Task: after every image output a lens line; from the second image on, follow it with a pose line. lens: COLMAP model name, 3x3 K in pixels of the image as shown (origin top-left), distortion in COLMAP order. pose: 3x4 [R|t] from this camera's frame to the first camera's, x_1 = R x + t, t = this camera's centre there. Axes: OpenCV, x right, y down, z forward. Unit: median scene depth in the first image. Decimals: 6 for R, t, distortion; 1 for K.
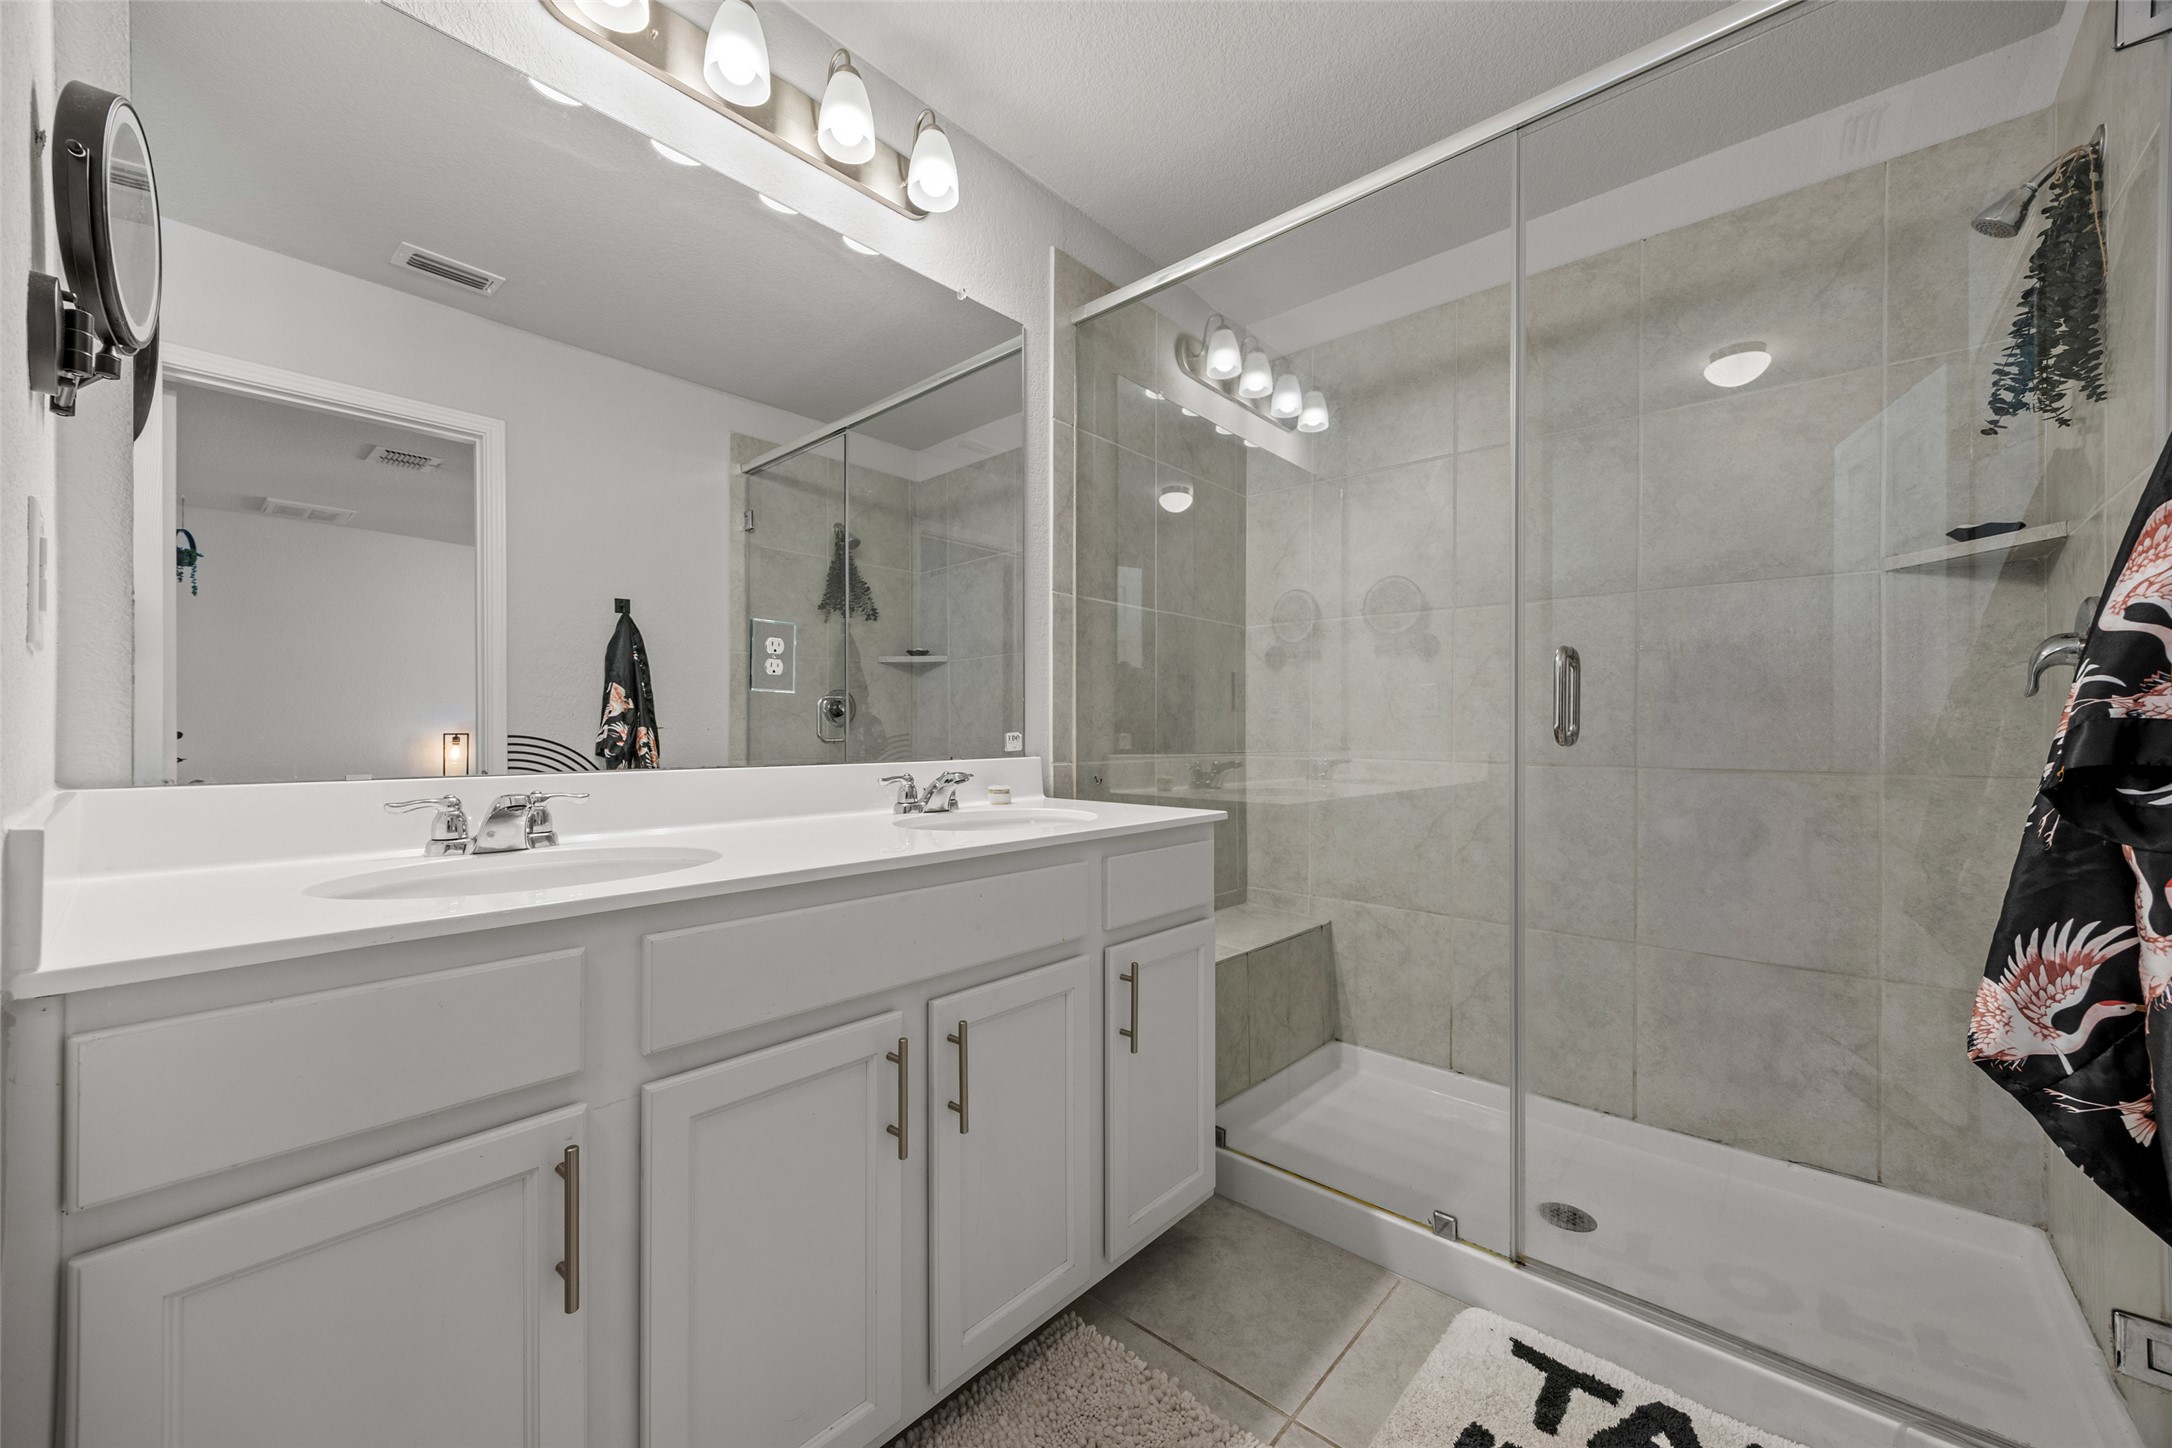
lens RADIAL K [[834.5, 0, 1086.8], [0, 834.5, 725.3], [0, 0, 1]] dist [-0.002424, -0.000247]
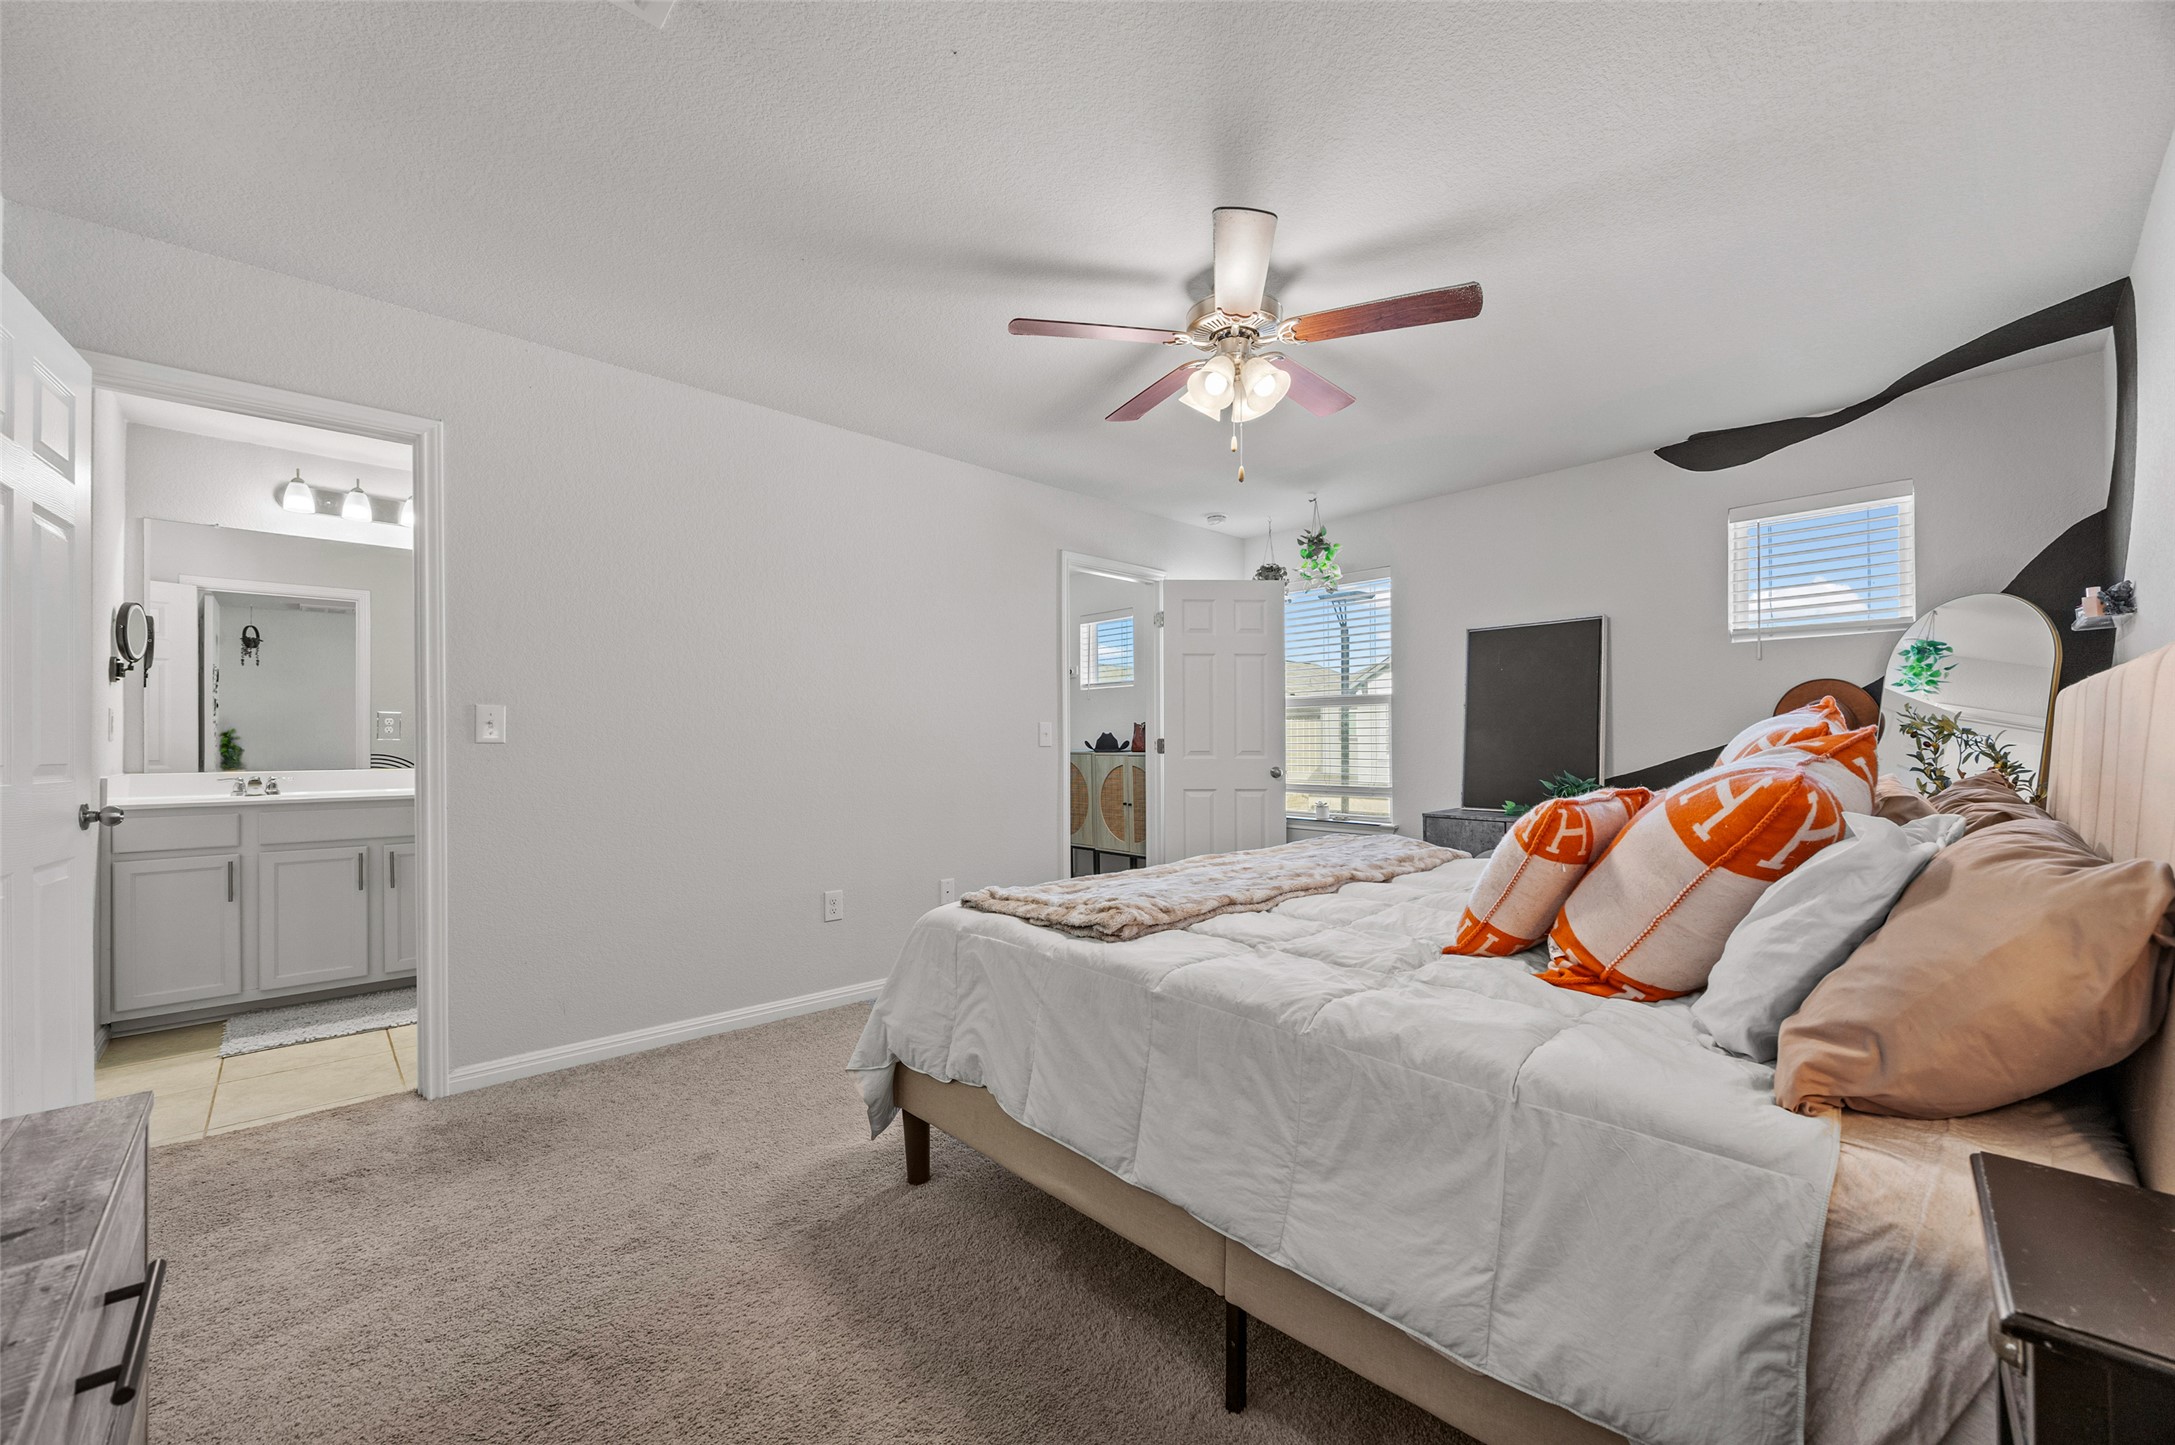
lens RADIAL K [[835.7, 0, 1079.4], [0, 835.7, 728.2], [0, 0, 1]] dist [-0.002424, -0.000247]
pose [[0.995523, -0.008150, -0.094171, 3.487767], [0.007941, 0.999965, -0.002591, -0.092836], [0.094189, 0.001832, 0.995553, -2.385249]]
